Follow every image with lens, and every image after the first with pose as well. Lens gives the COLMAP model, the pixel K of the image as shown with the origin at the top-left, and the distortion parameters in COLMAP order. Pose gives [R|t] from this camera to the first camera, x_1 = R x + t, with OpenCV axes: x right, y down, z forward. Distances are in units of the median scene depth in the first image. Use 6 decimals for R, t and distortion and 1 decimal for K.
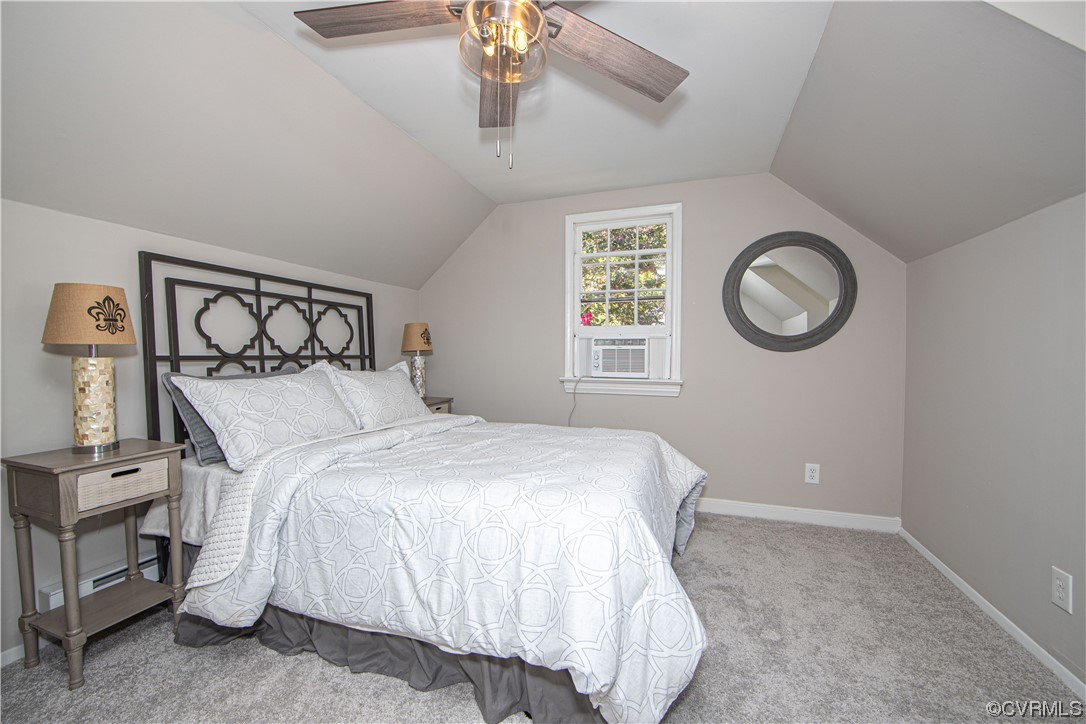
lens RADIAL K [[433.4, 0, 543.6], [0, 433.4, 376.3], [0, 0, 1]] dist [-0.011478, 0.000094]
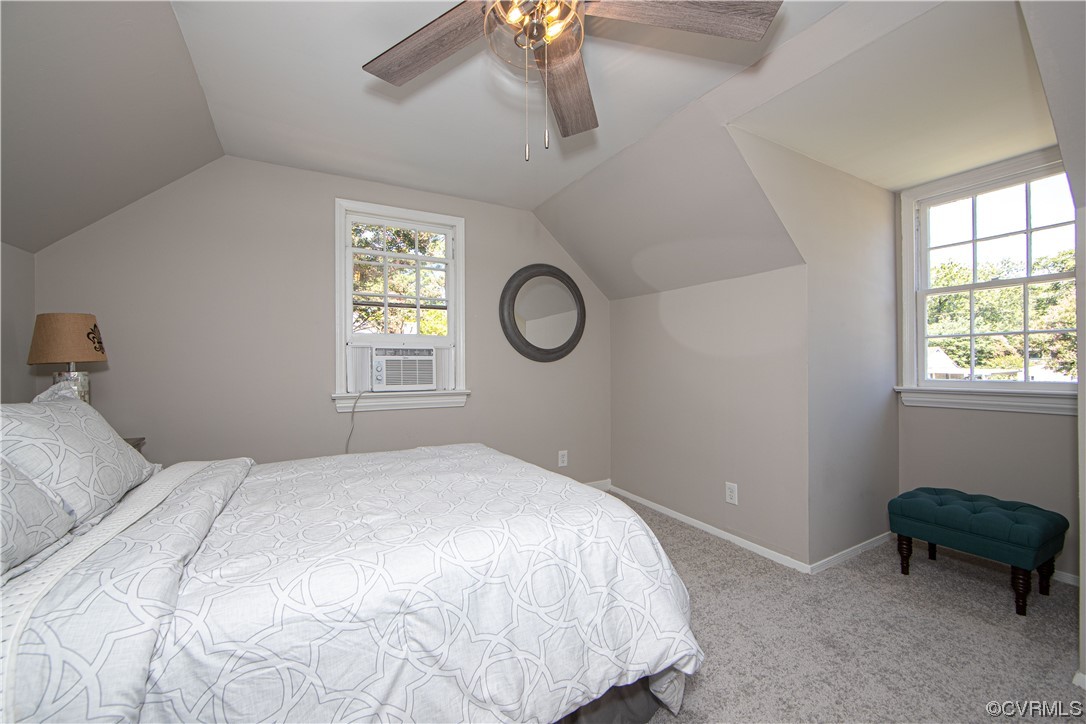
lens RADIAL K [[433.4, 0, 543.6], [0, 433.4, 376.3], [0, 0, 1]] dist [-0.011478, 0.000094]
pose [[0.659181, -0.027923, 0.751466, -0.336883], [0.042779, 0.999084, -0.000402, -0.015636], [-0.750767, 0.032412, 0.659772, 0.183438]]
